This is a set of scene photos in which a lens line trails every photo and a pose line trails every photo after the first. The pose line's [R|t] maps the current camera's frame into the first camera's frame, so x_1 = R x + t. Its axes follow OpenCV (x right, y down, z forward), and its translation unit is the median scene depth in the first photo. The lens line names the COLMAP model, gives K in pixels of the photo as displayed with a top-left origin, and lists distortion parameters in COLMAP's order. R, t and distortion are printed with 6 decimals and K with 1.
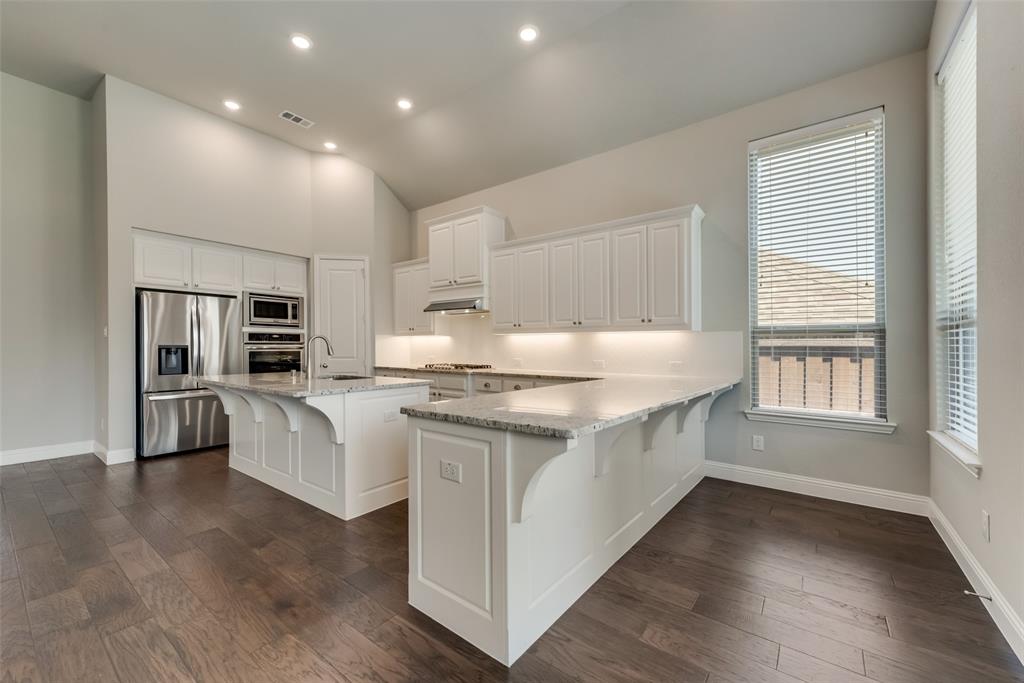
lens RADIAL K [[408.0, 0, 511.0], [0, 408.0, 345.8], [0, 0, 1]] dist [-0.002514, -0.000436]
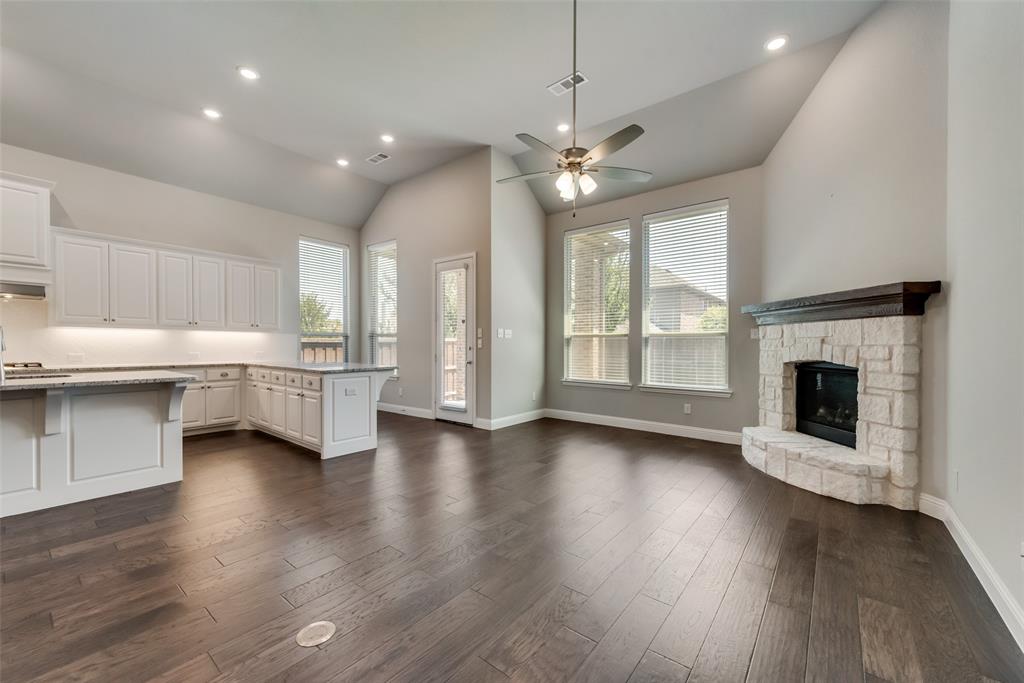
lens RADIAL K [[401.5, 0, 515.0], [0, 401.5, 348.5], [0, 0, 1]] dist [0.003252, 0.000165]
pose [[0.016495, -0.010239, 0.999812, -0.890767], [-0.010776, 0.999888, 0.010417, -0.000568], [-0.999806, -0.010945, 0.016382, -0.022011]]
